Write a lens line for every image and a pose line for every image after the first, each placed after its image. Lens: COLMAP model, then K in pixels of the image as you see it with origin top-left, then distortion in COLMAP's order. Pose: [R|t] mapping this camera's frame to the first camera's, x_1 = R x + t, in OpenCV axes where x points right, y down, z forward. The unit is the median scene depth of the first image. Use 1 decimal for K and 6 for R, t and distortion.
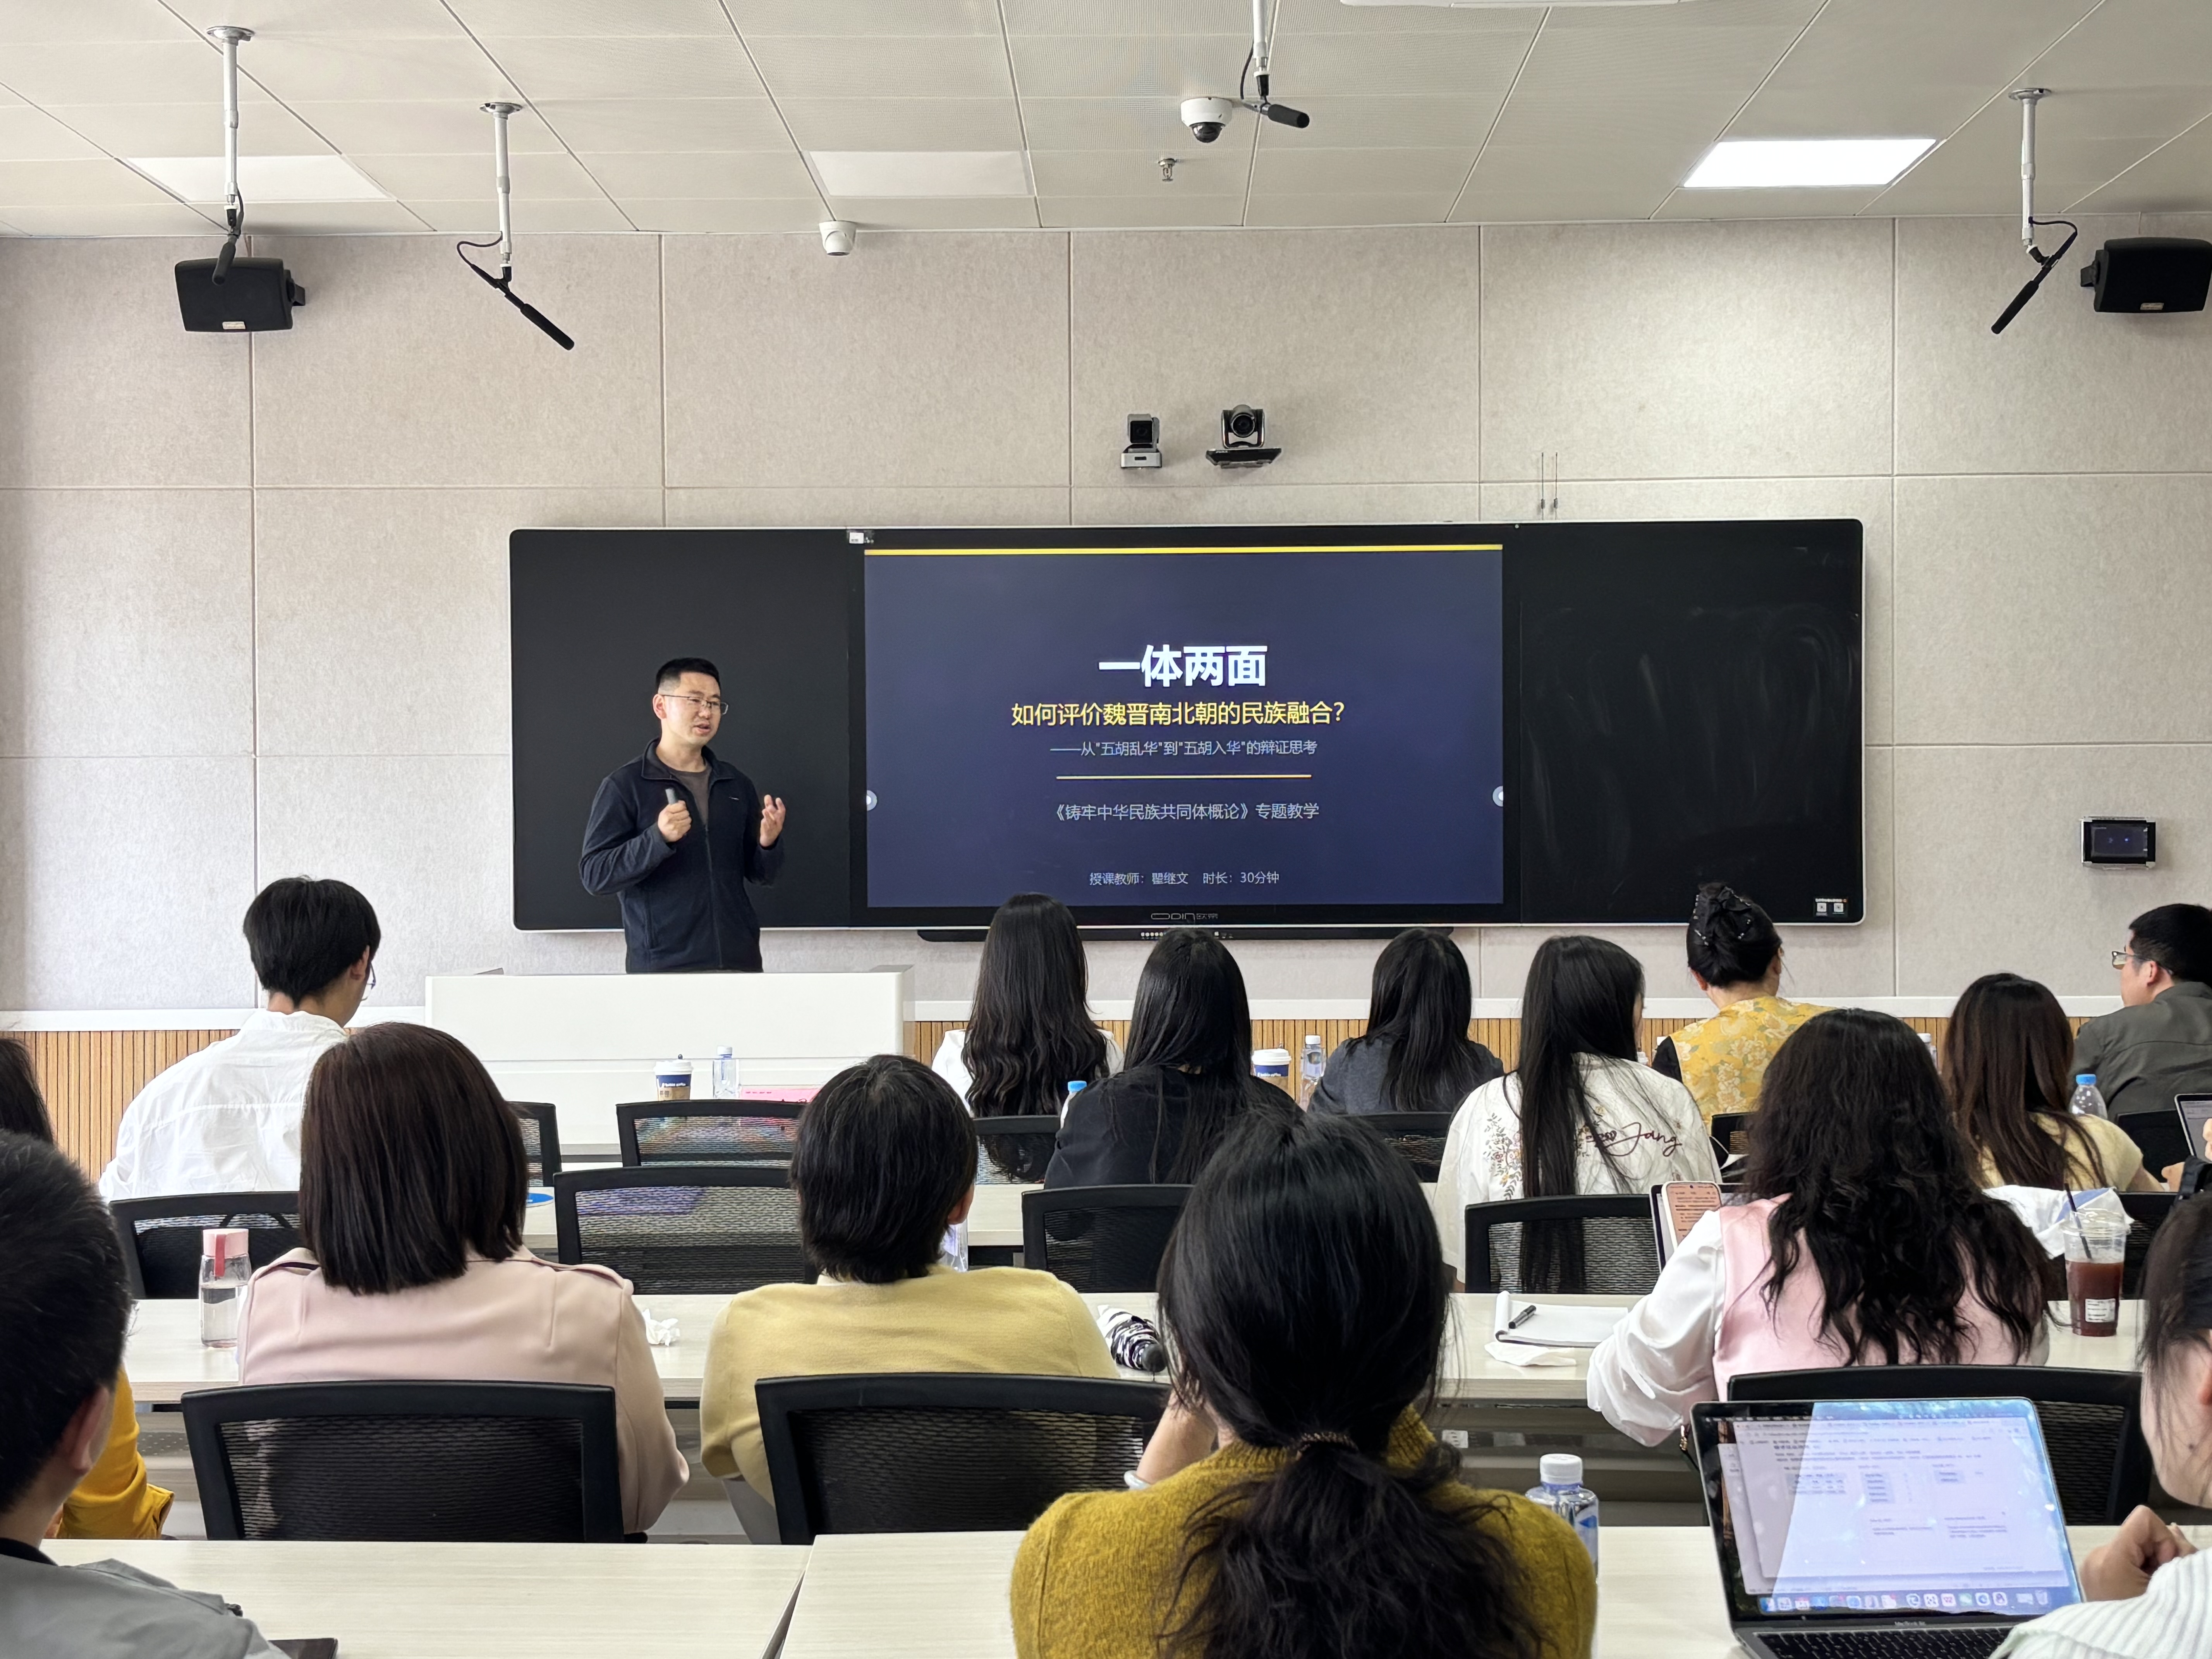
lens RADIAL K [[3146.1, 0, 1177.5], [0, 3146.1, 849.8], [0, 0, 1]] dist [0.191148, 0.000000]
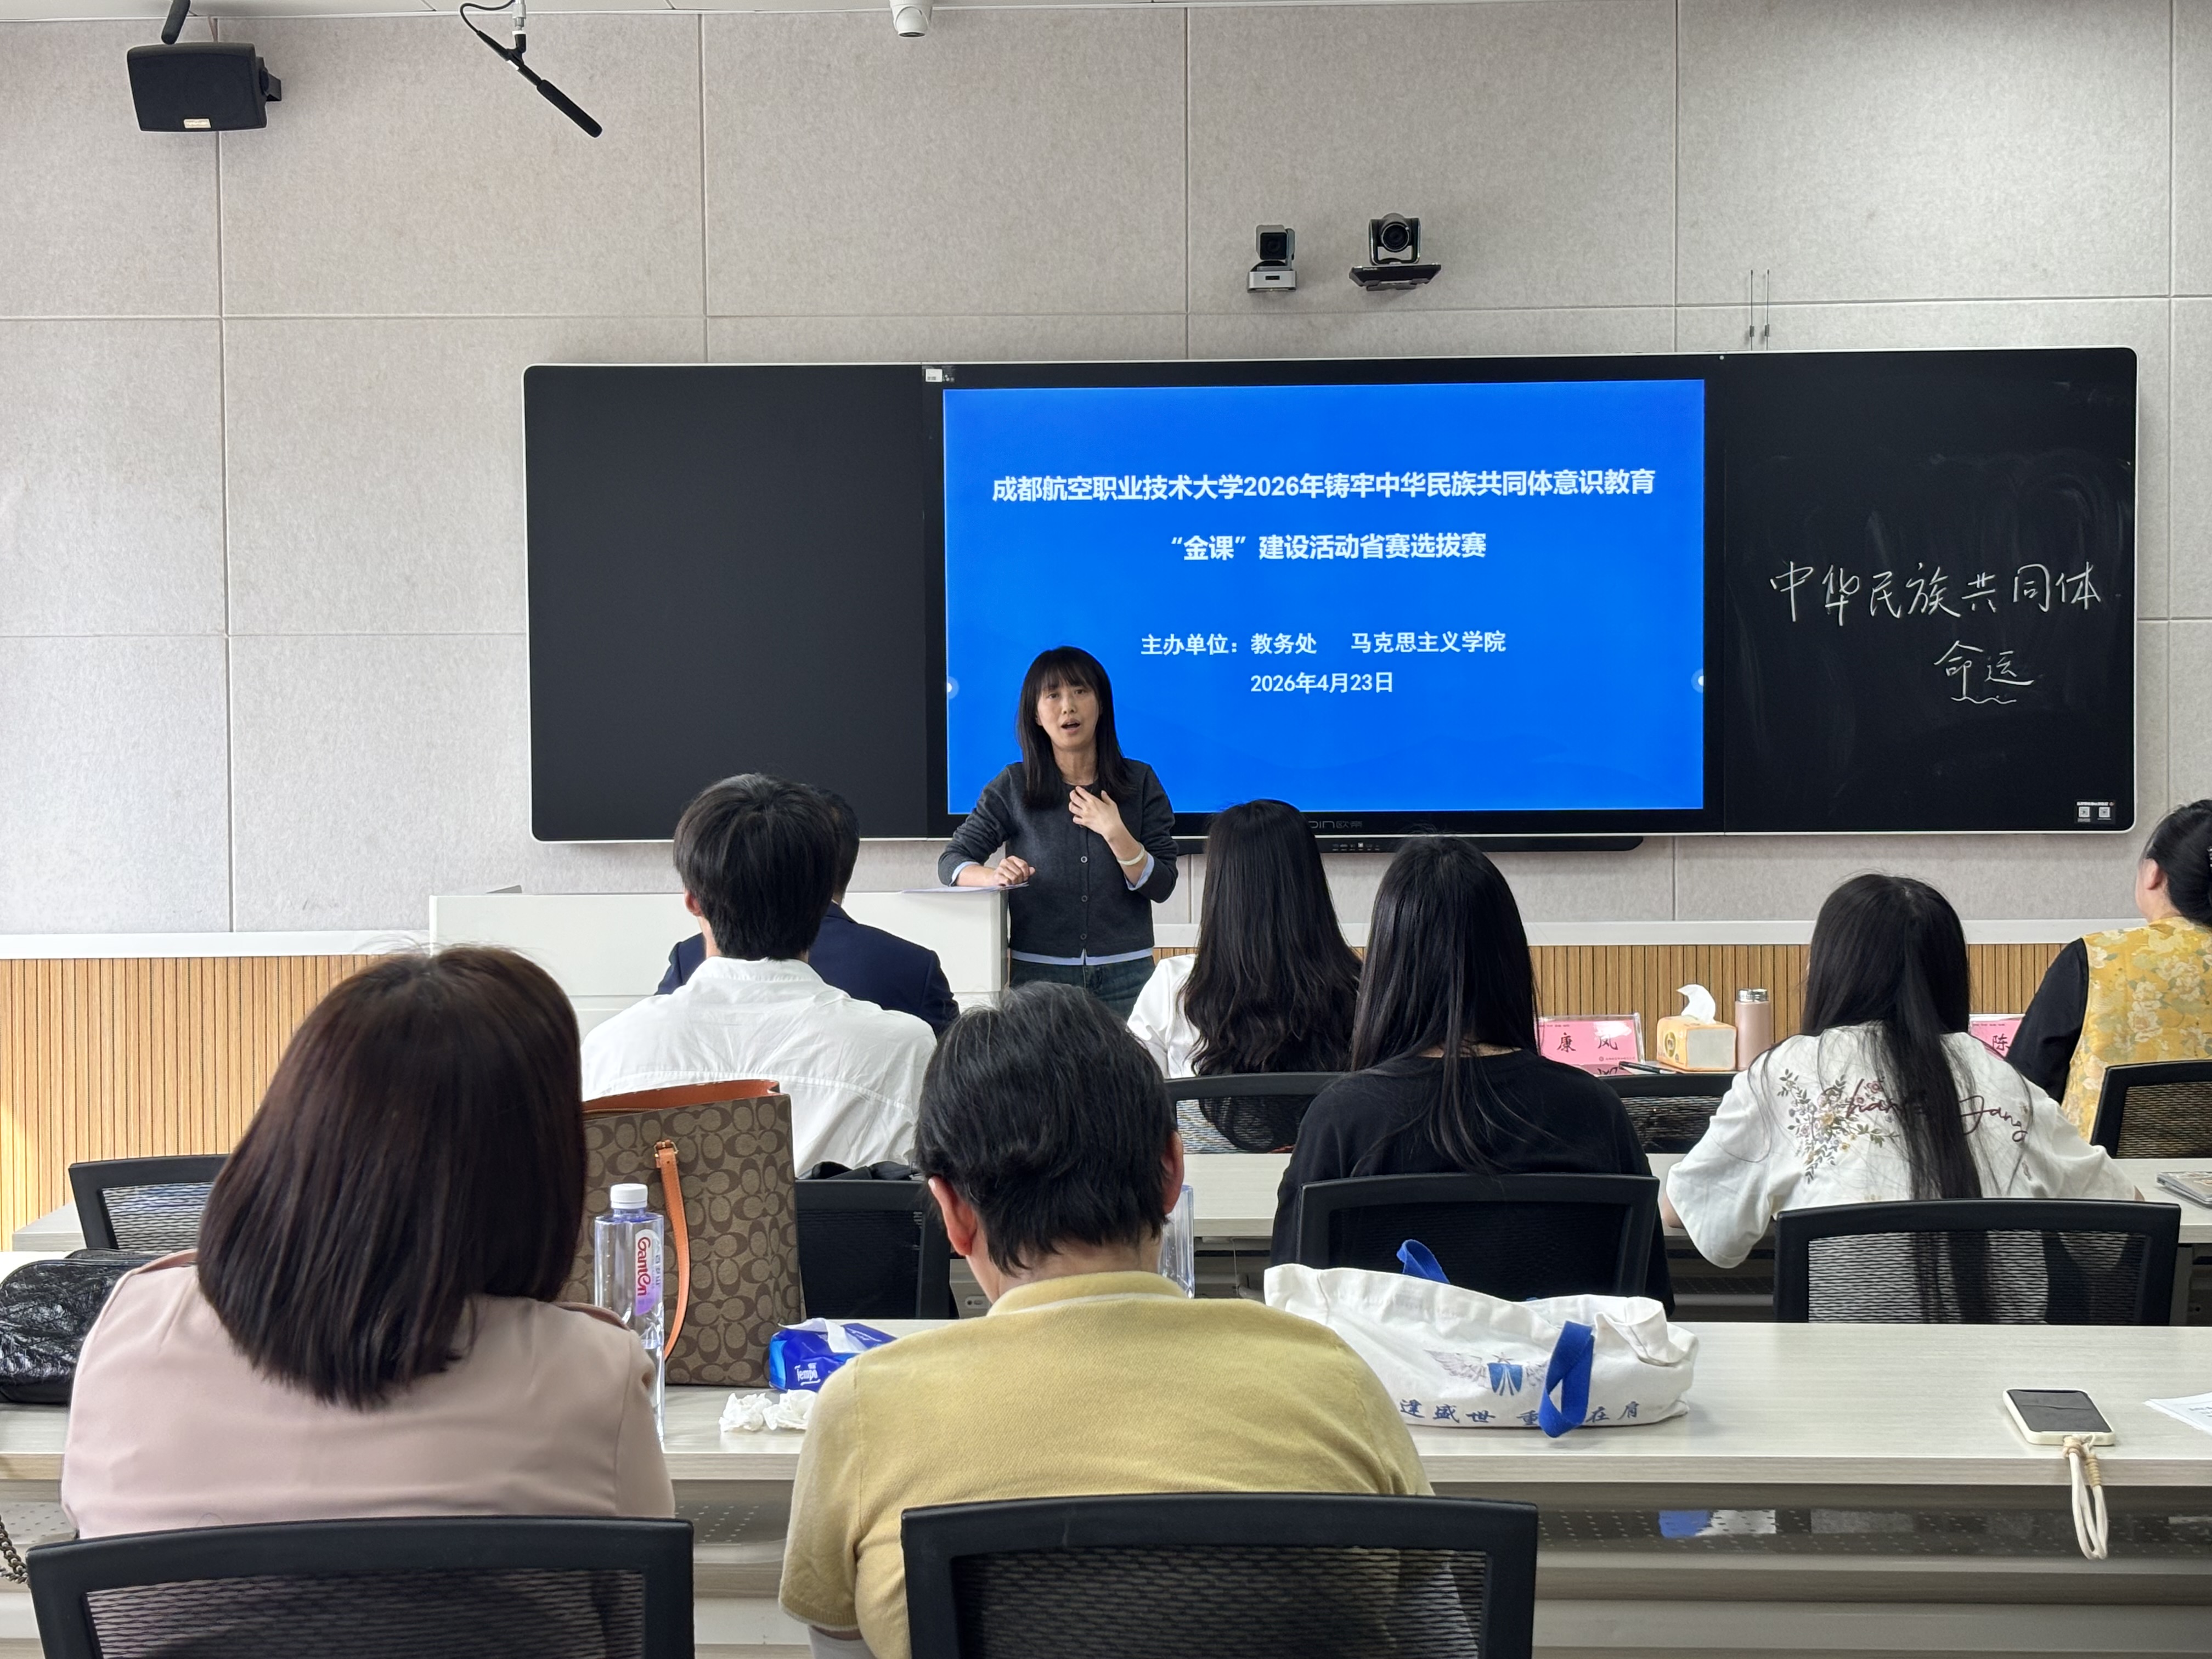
lens RADIAL K [[3033.1, 0, 1146.4], [0, 3033.1, 818.8], [0, 0, 1]] dist [0.150464, 0.000000]
pose [[0.999995, -0.000985, -0.002853, -0.042562], [0.001037, 0.999832, 0.018273, 0.004679], [0.002835, -0.018276, 0.999829, 0.184952]]
